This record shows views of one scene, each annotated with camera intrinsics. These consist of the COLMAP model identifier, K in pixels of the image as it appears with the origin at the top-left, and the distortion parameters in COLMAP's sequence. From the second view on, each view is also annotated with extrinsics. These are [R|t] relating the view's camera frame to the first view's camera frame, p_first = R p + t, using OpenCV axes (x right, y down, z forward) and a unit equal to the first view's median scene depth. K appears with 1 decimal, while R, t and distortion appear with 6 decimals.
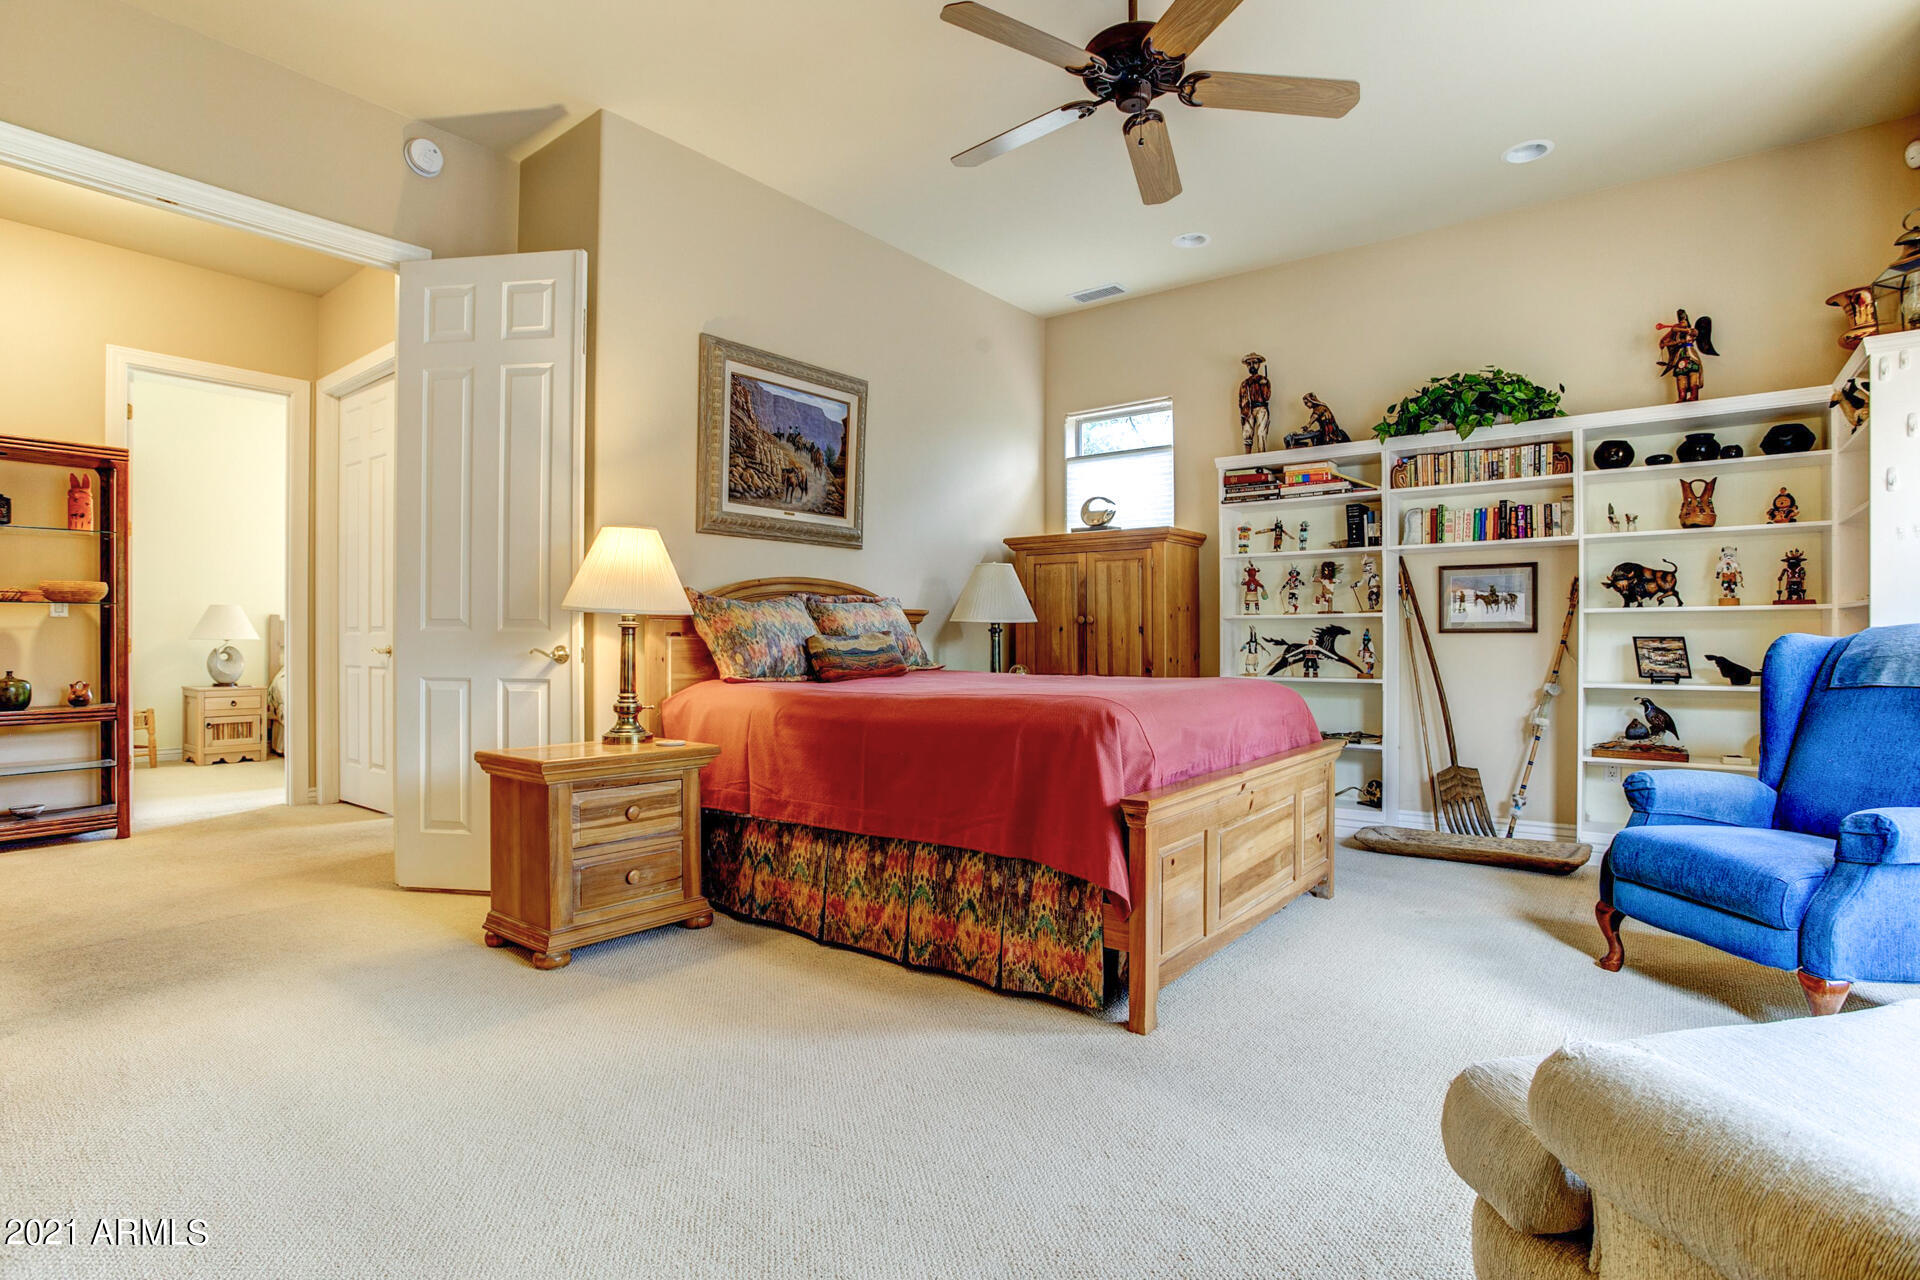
lens RADIAL K [[951.1, 0, 968.4], [0, 951.1, 639.6], [0, 0, 1]] dist [-0.028313, 0.005669]
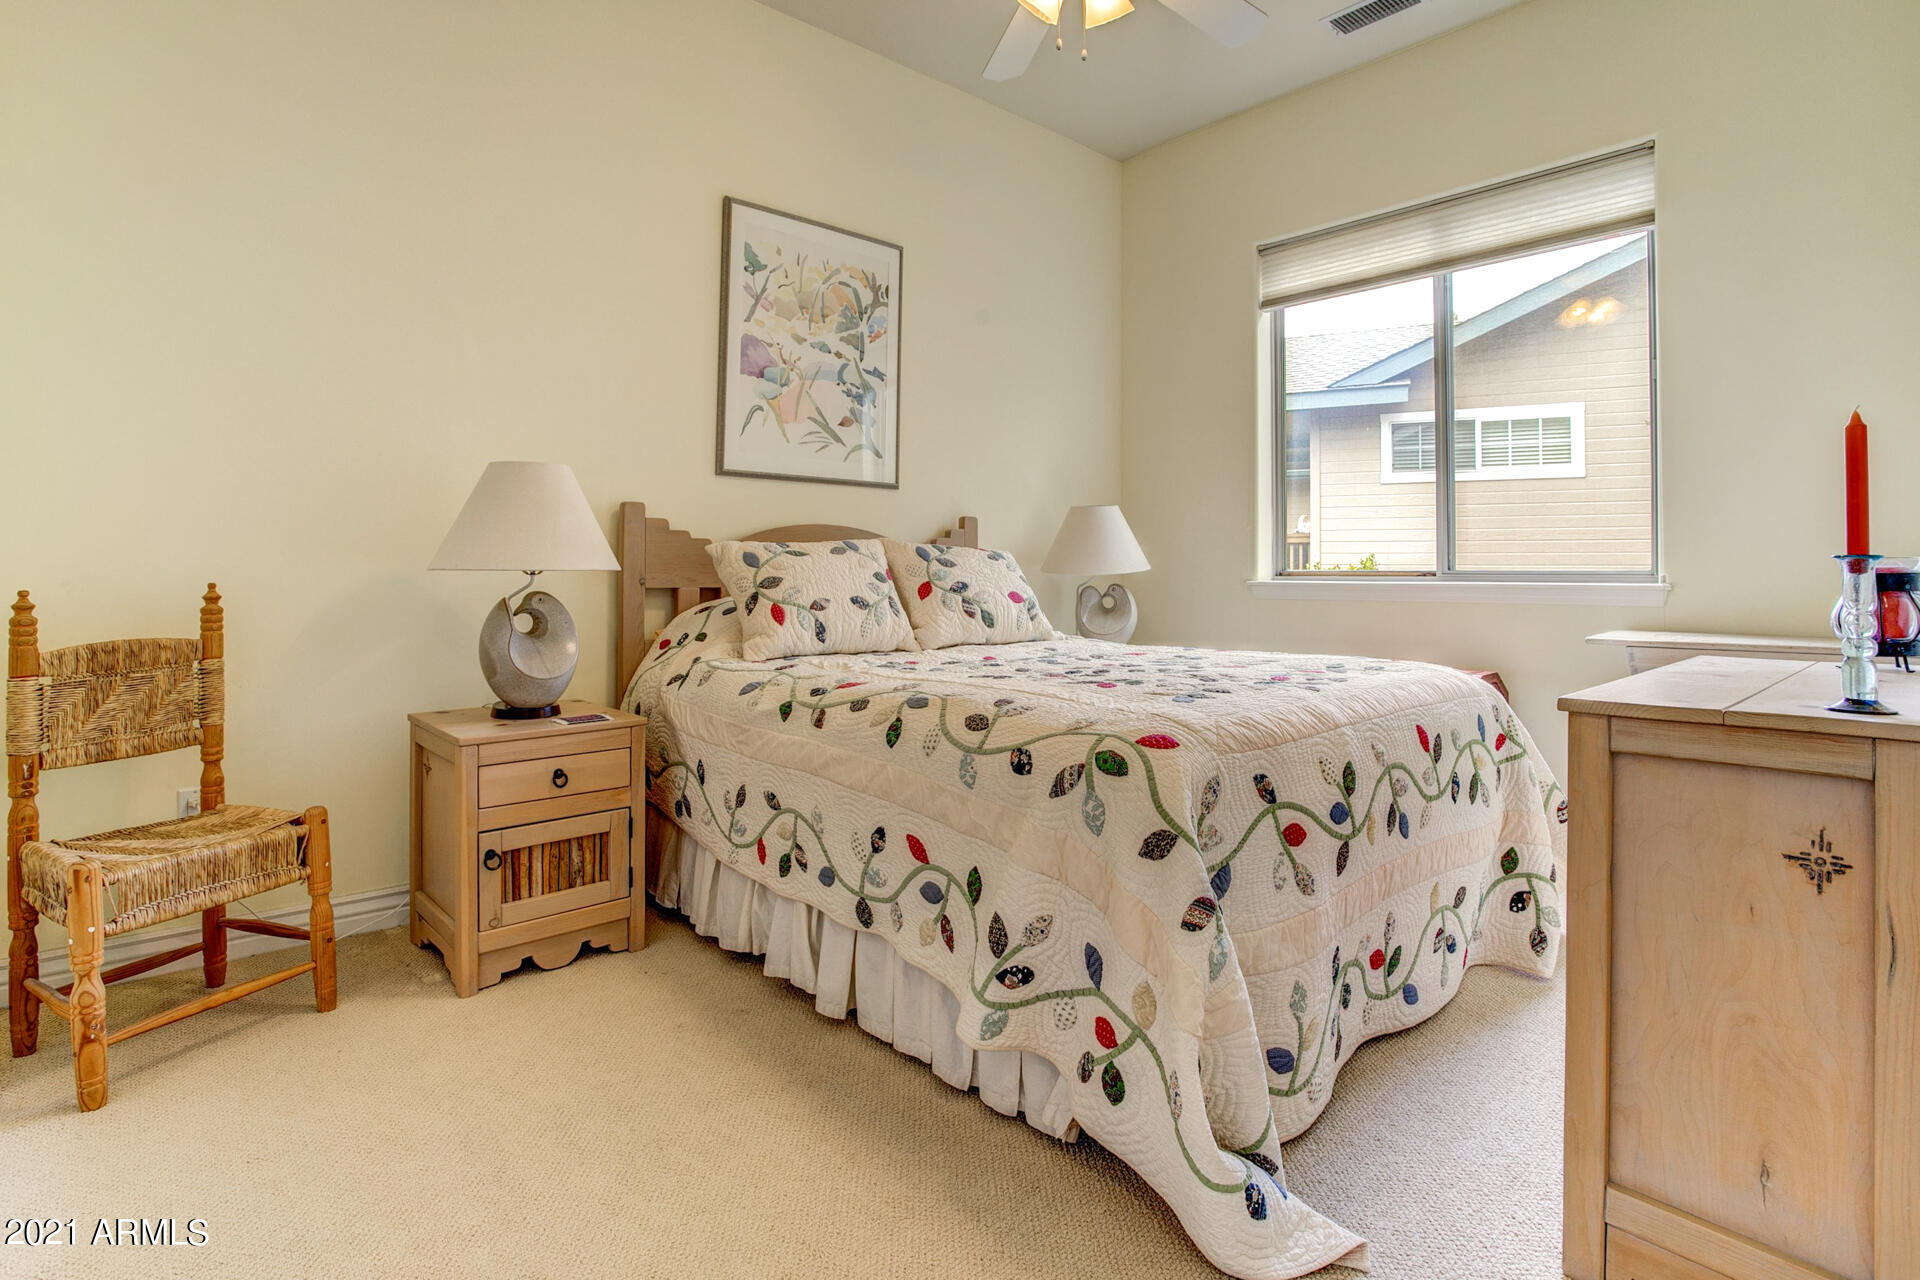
lens RADIAL K [[951.1, 0, 935.4], [0, 951.1, 553.5], [0, 0, 1]] dist [-0.028313, 0.005669]
pose [[0.983508, -0.000223, -0.180864, -0.599966], [-0.000020, 0.999999, -0.001342, -0.006219], [0.180864, 0.001323, 0.983507, 0.707661]]
